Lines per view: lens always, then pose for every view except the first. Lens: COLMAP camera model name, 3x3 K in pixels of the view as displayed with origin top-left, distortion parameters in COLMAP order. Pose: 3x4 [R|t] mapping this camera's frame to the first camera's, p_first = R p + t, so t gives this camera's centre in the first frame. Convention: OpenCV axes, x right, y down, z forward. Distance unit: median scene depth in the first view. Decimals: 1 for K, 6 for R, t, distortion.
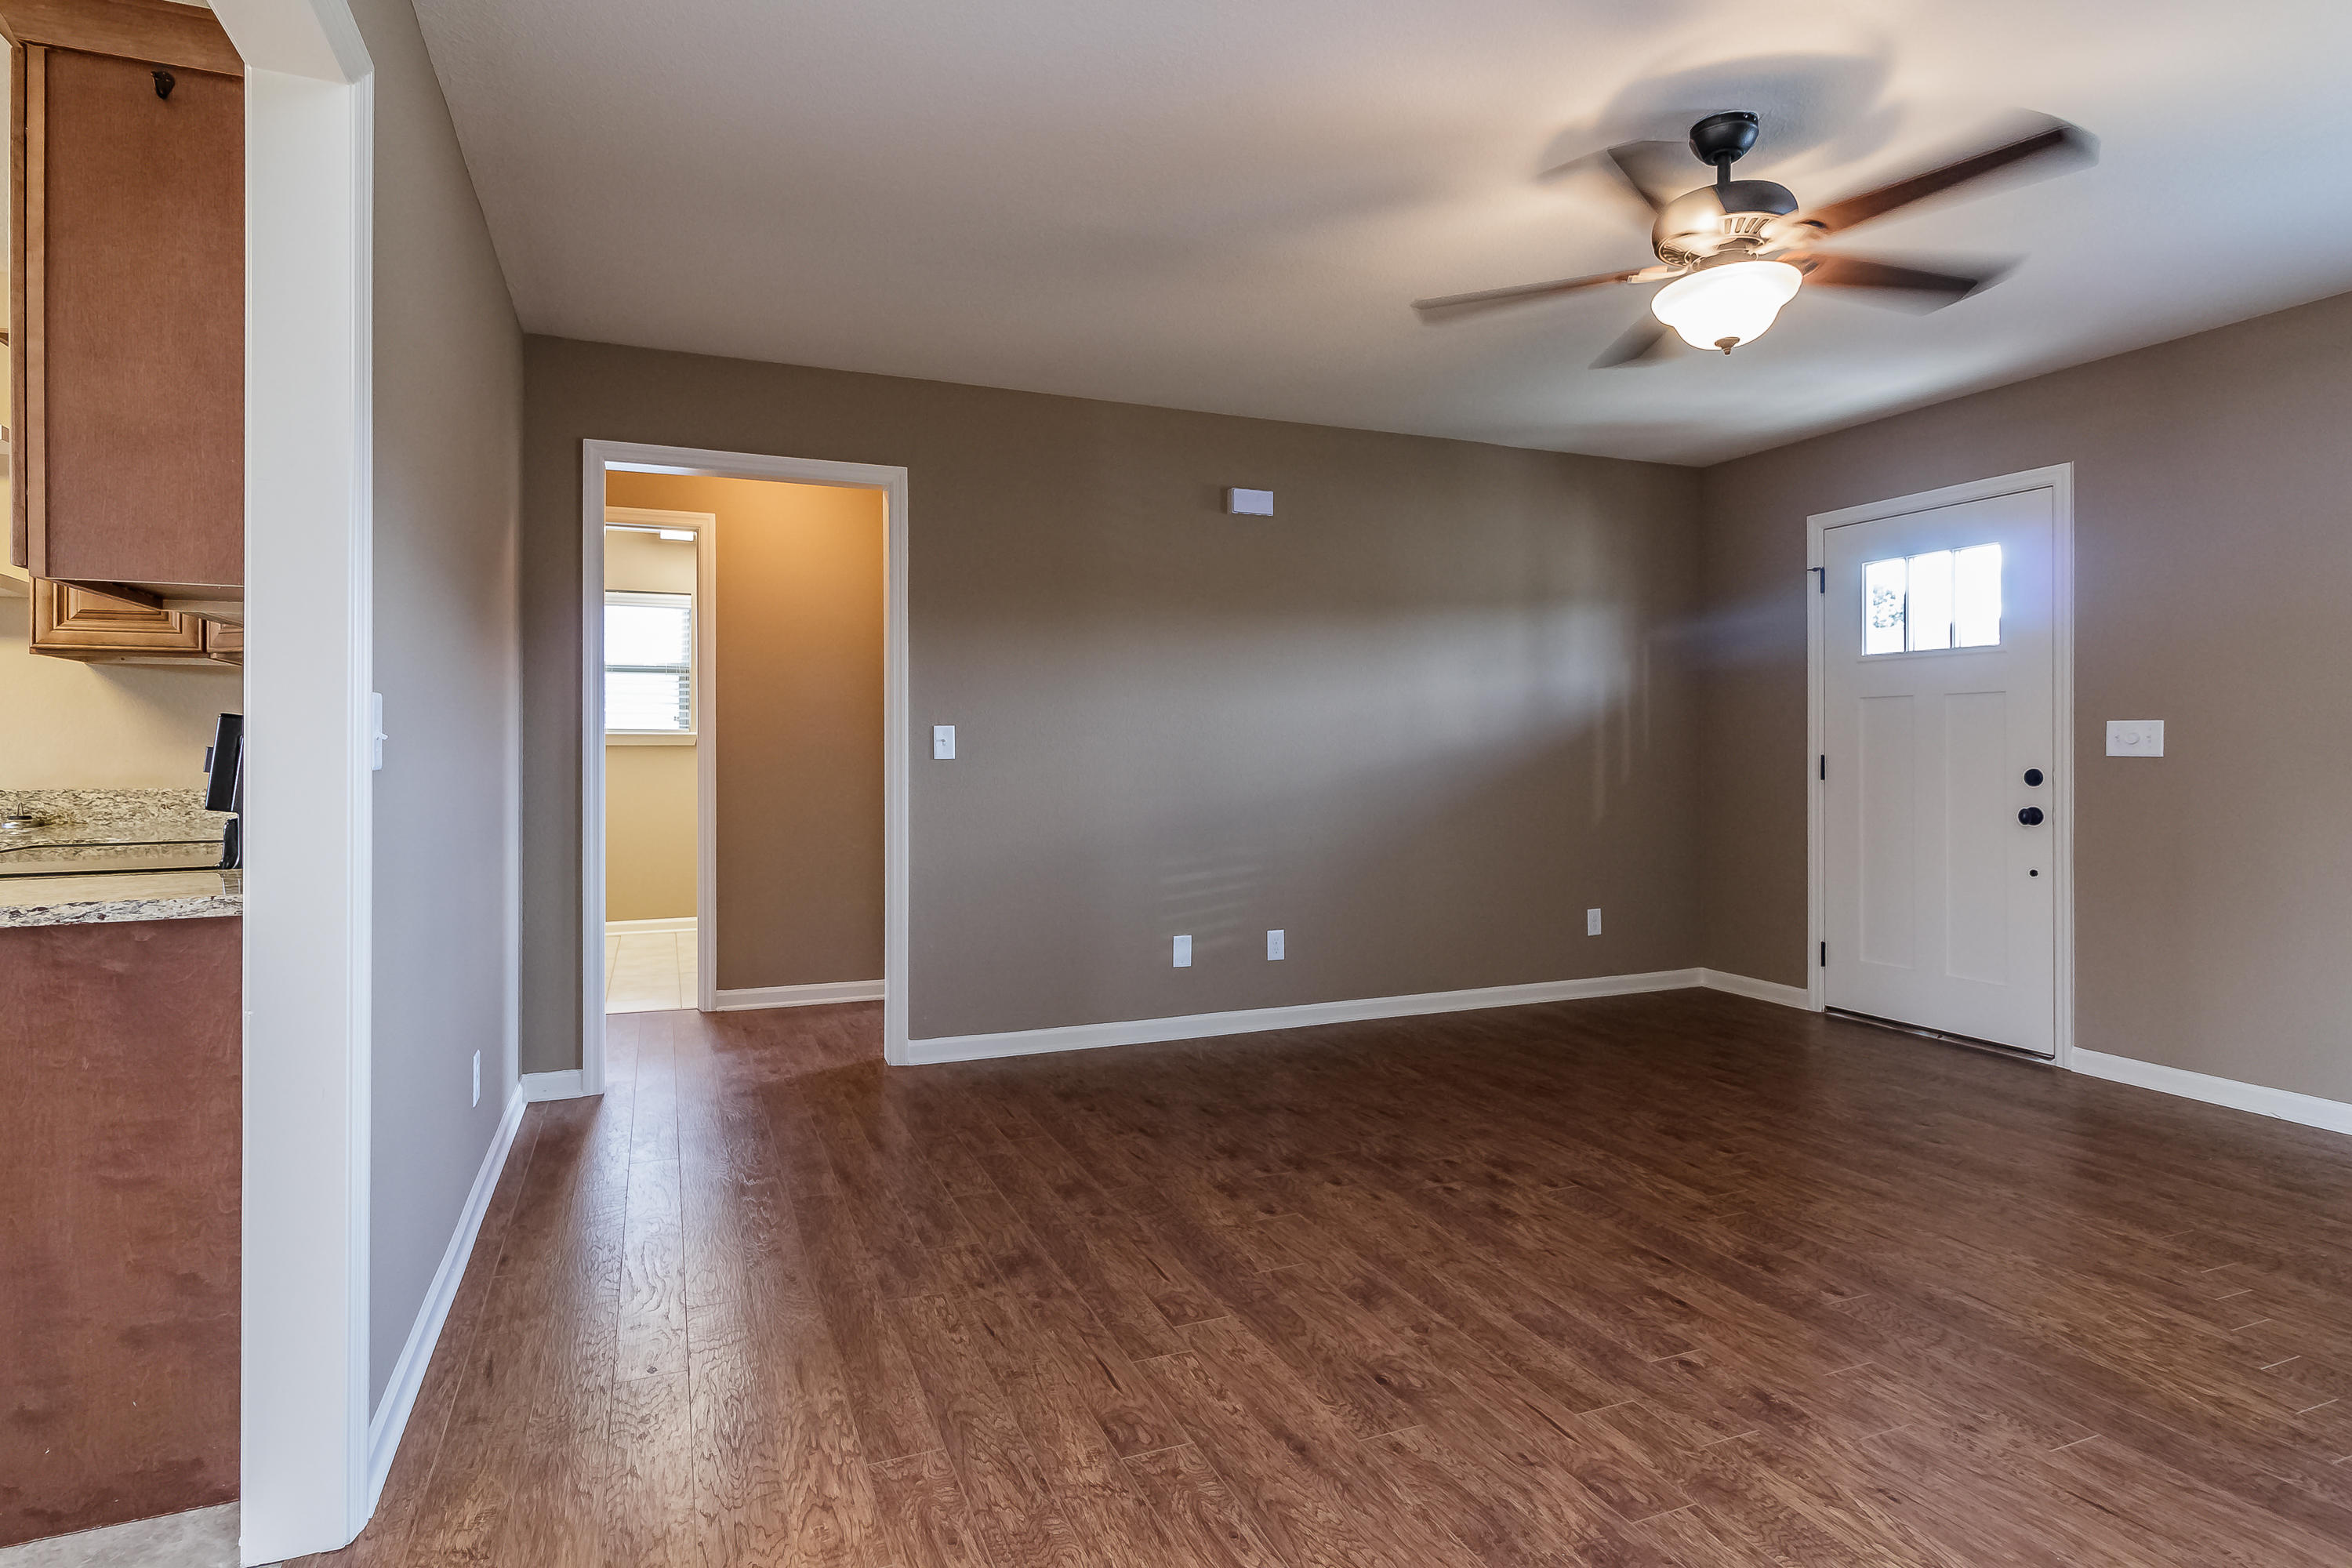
lens RADIAL K [[1211.5, 0, 1172.4], [0, 1211.5, 743.1], [0, 0, 1]] dist [0.002796, 0.000473]
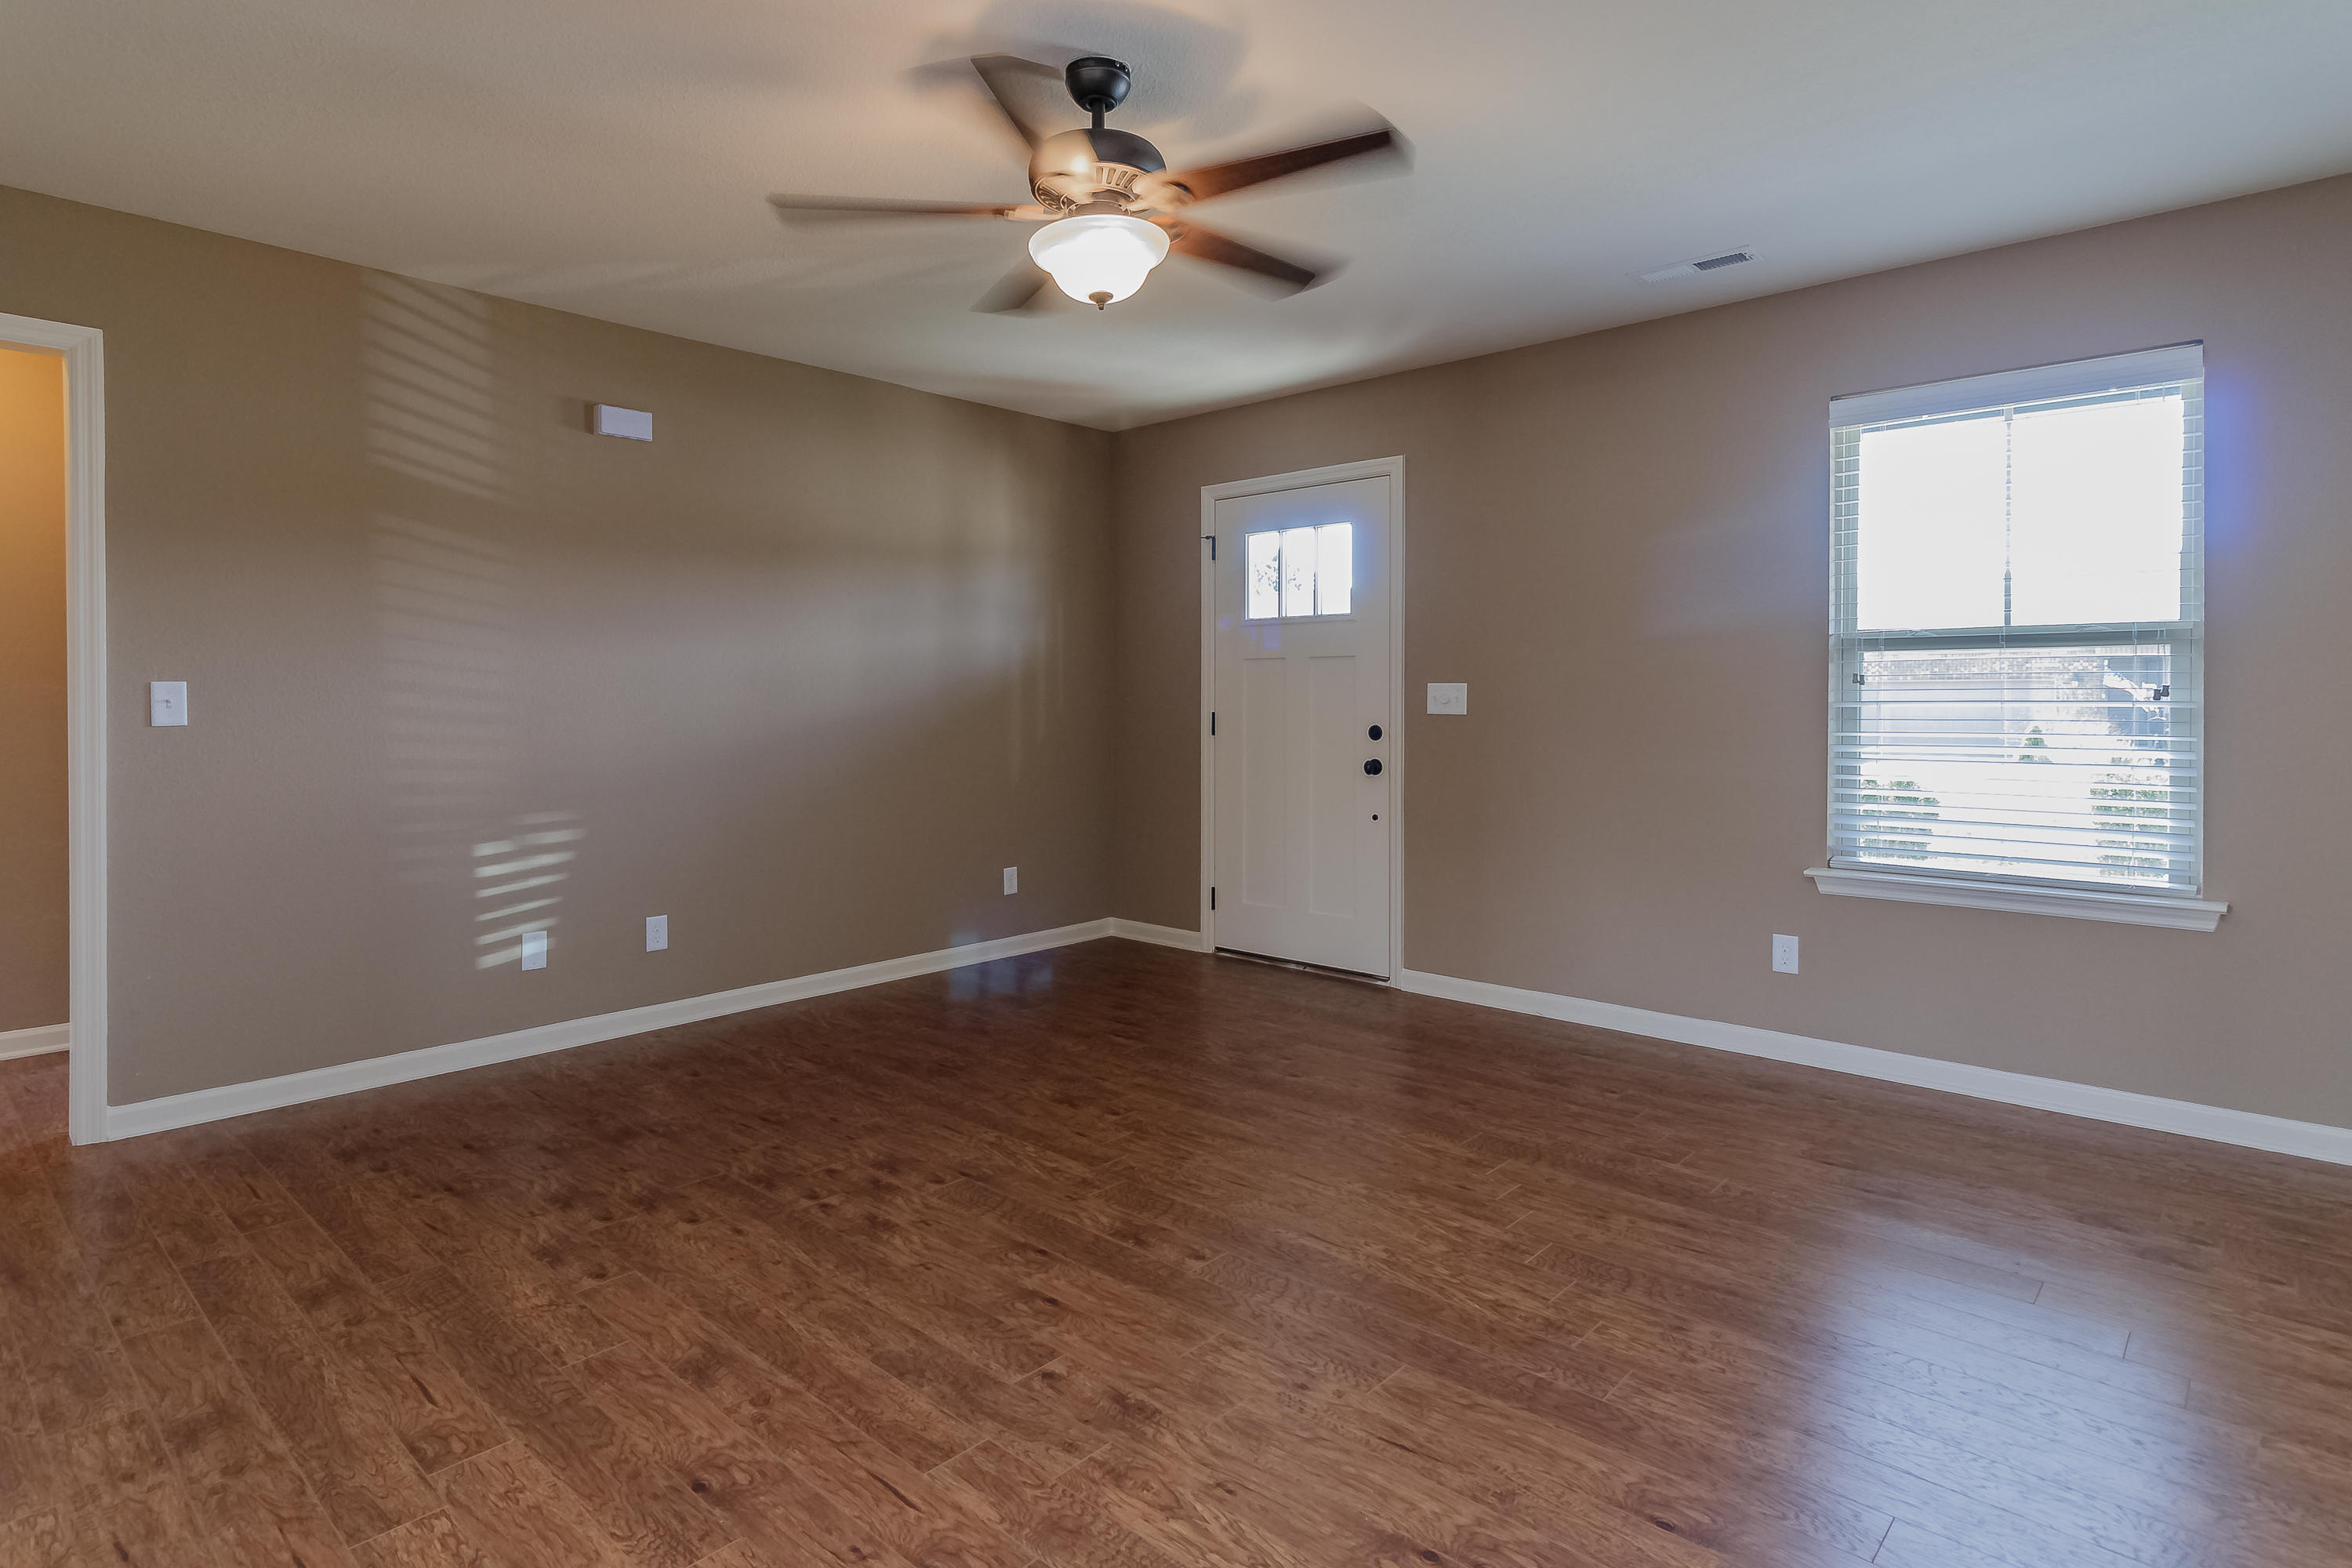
lens RADIAL K [[1211.5, 0, 1160.9], [0, 1211.5, 707.4], [0, 0, 1]] dist [0.002796, 0.000473]
pose [[0.908400, -0.003931, 0.418084, 0.093789], [-0.001625, 0.999915, 0.012933, -0.016290], [-0.418099, -0.012428, 0.908316, 0.097728]]
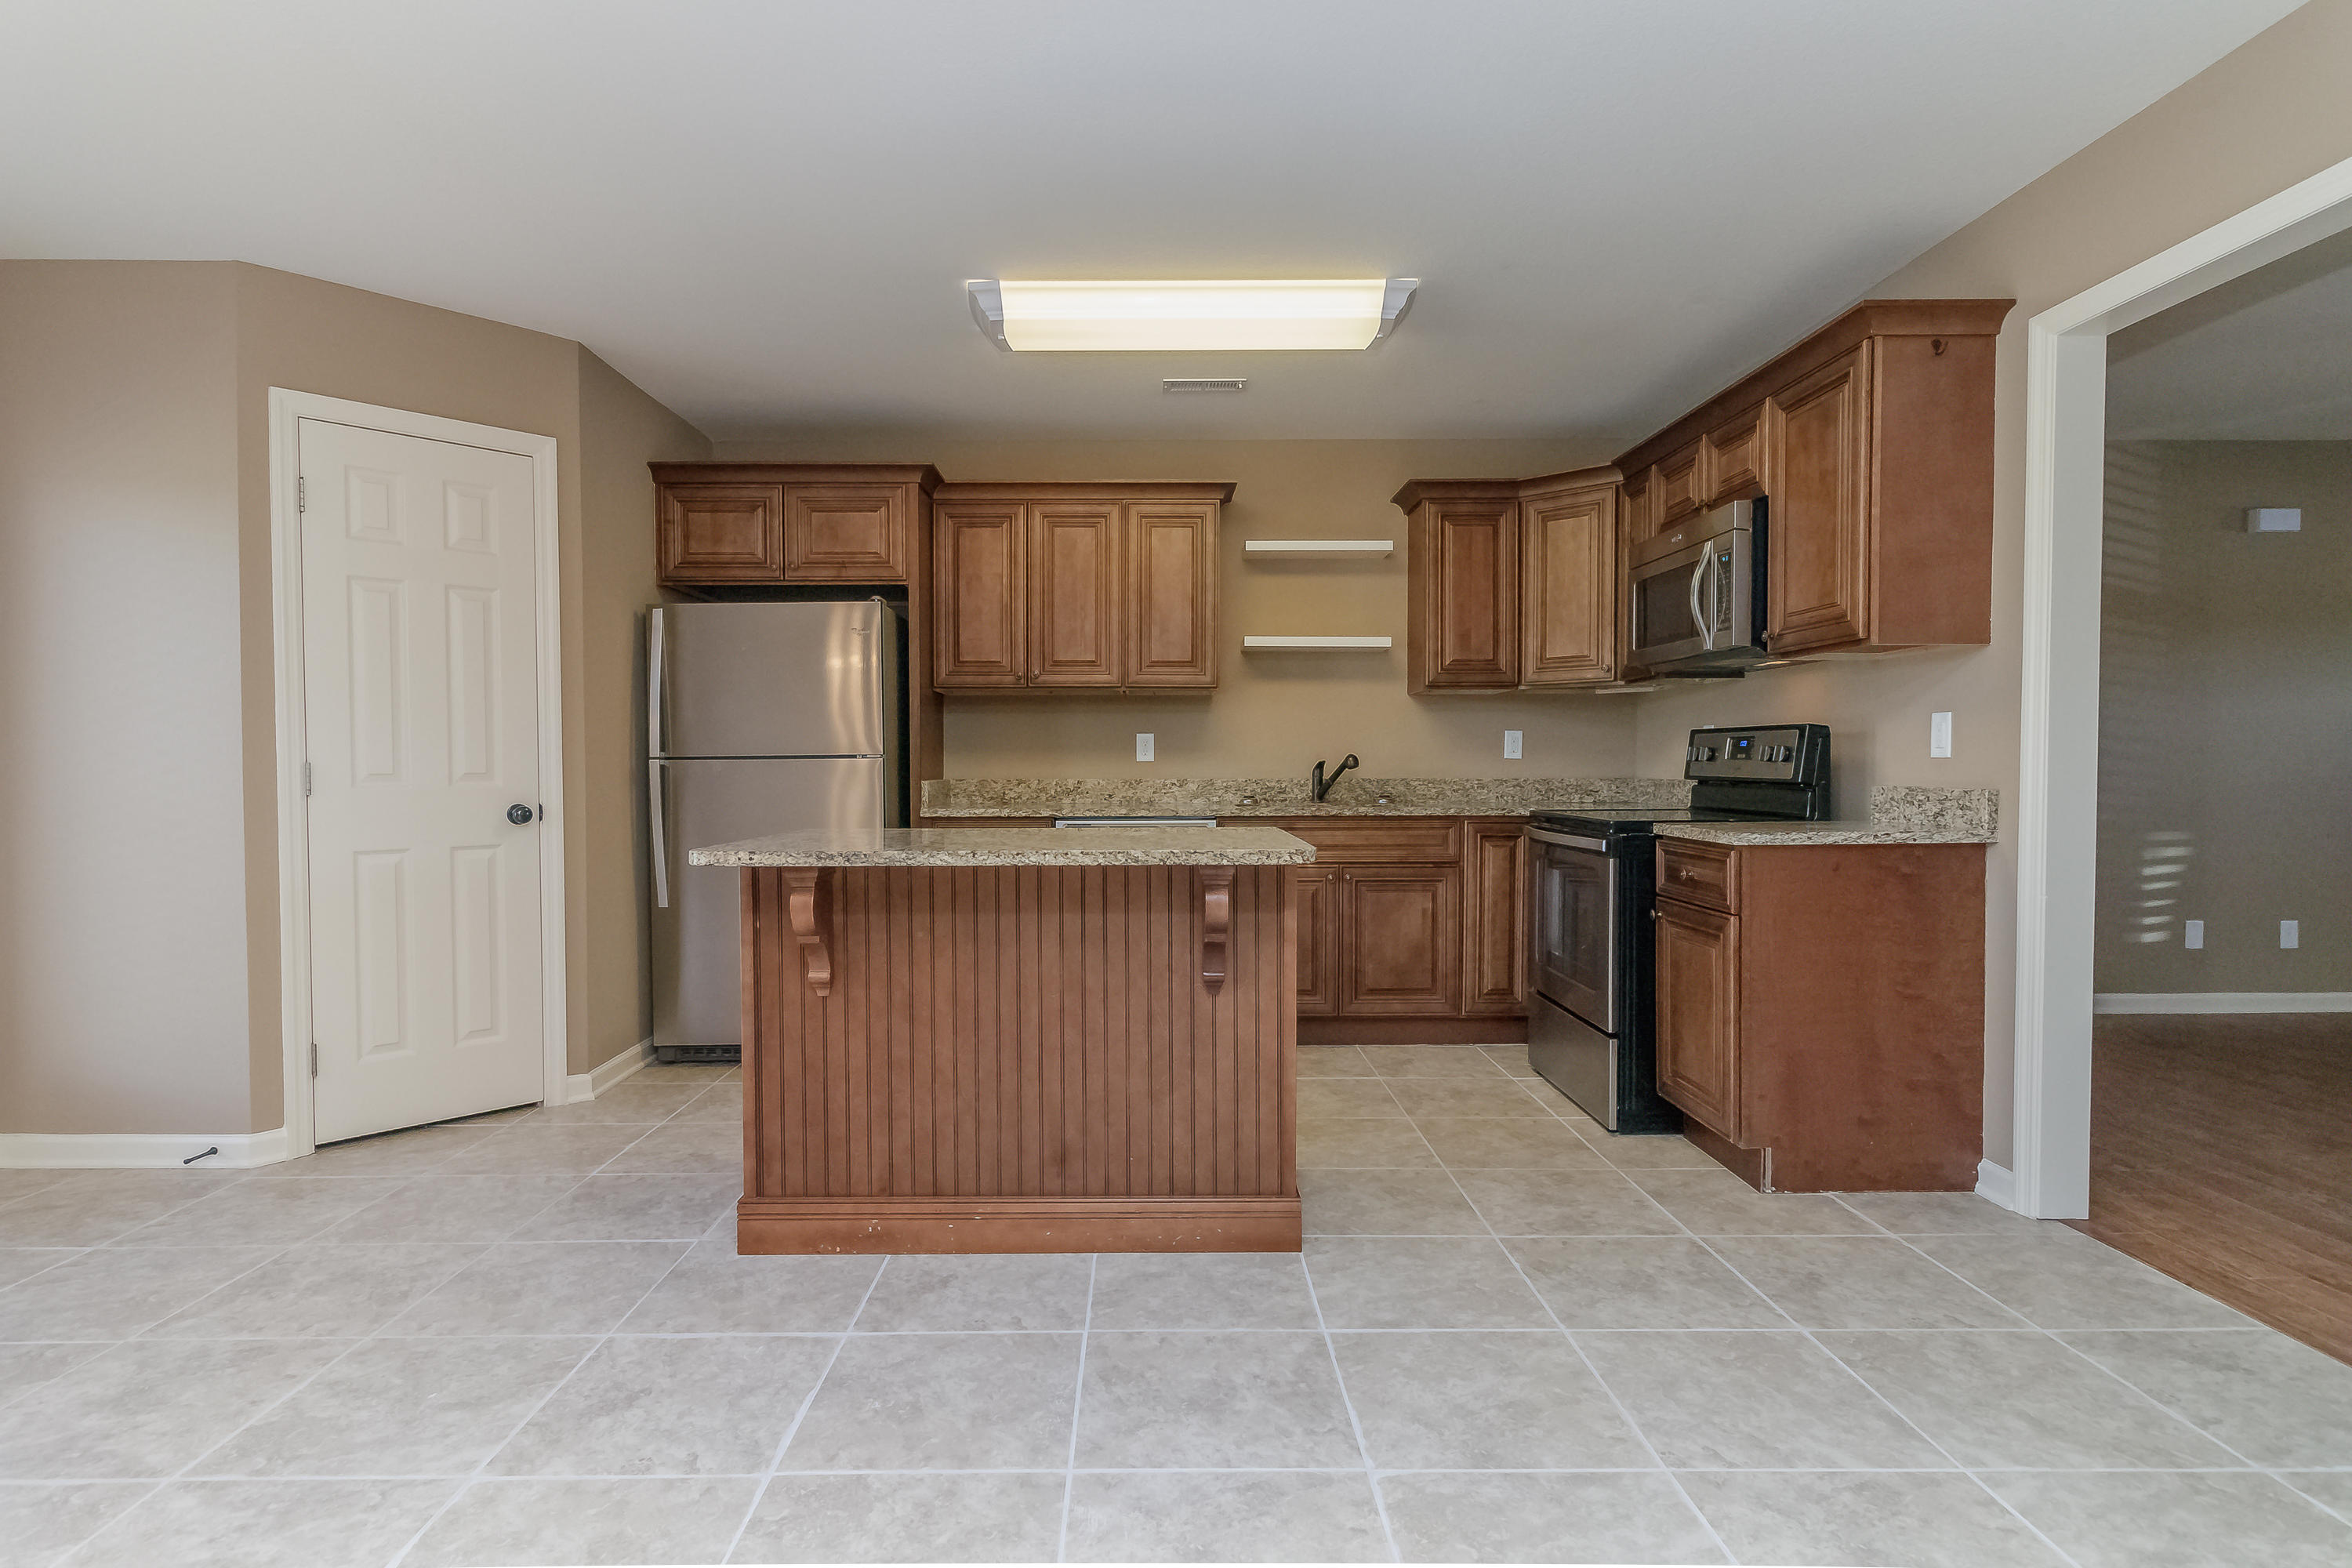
lens RADIAL K [[1211.5, 0, 1159.1], [0, 1211.5, 782.7], [0, 0, 1]] dist [0.002796, 0.000473]
pose [[0.927998, 0.002330, -0.372578, -0.806667], [0.004875, 0.999819, 0.018395, 0.014920], [0.372553, -0.018887, 0.927819, -0.659847]]
